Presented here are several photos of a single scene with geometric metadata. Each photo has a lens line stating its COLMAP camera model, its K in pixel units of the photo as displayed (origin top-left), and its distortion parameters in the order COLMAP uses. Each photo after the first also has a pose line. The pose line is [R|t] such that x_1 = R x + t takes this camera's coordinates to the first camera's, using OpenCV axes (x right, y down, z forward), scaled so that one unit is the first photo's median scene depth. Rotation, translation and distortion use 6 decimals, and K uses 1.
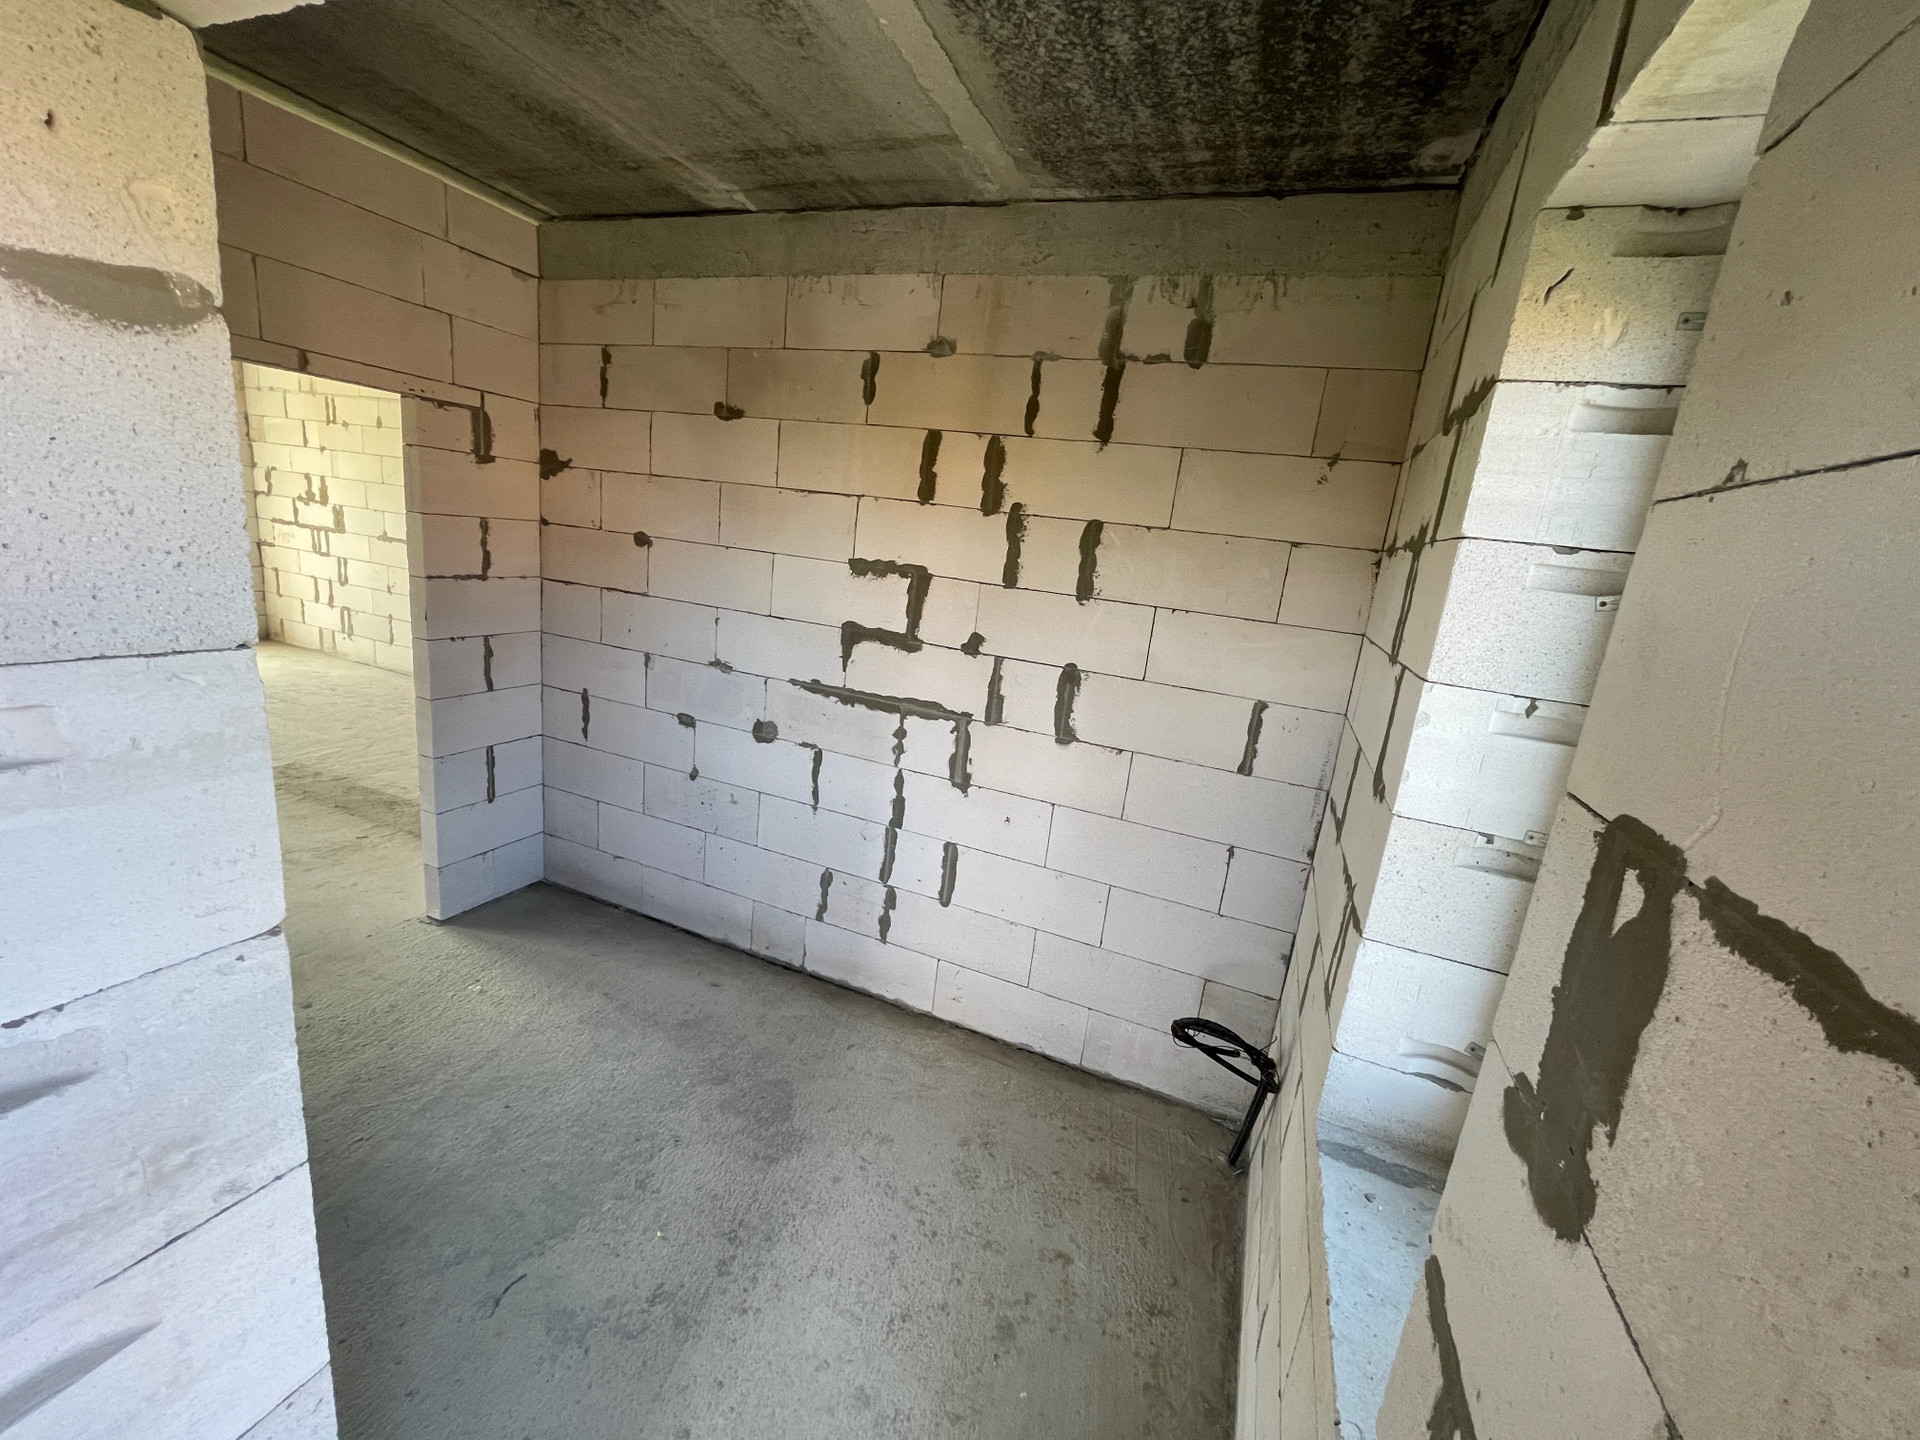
lens RADIAL K [[771.7, 0, 972.9], [0, 771.7, 730.3], [0, 0, 1]] dist [0.001511, -0.001800]
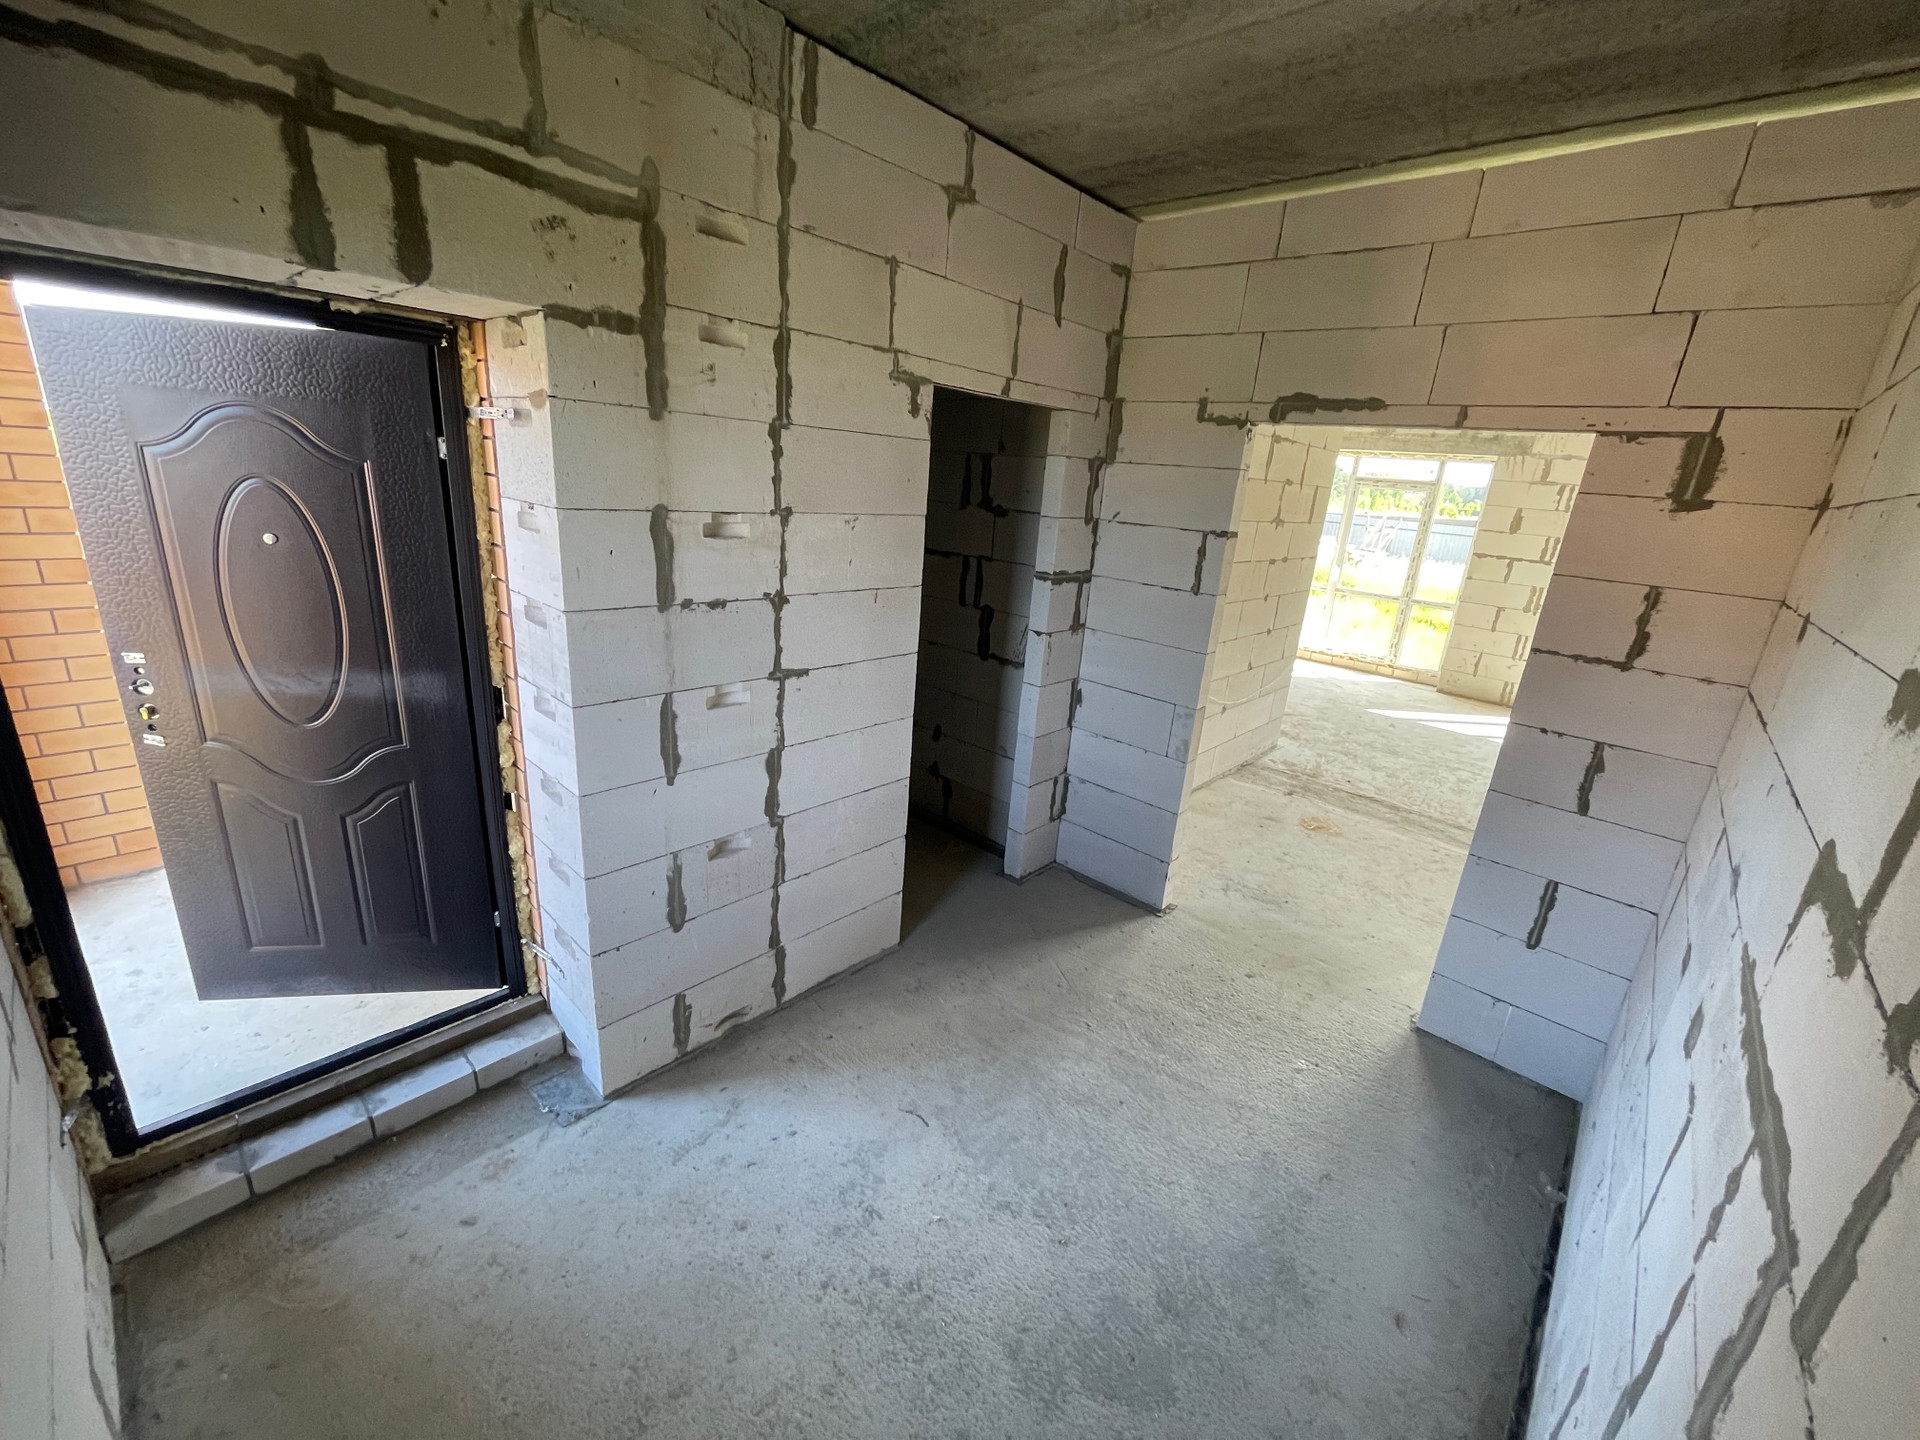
lens RADIAL K [[771.7, 0, 955.4], [0, 771.7, 721.7], [0, 0, 1]] dist [0.001511, -0.001800]
pose [[-0.346284, 0.154075, -0.925391, 0.283271], [-0.339562, 0.898951, 0.276738, -0.145628], [0.874520, 0.410058, -0.258975, 0.694251]]
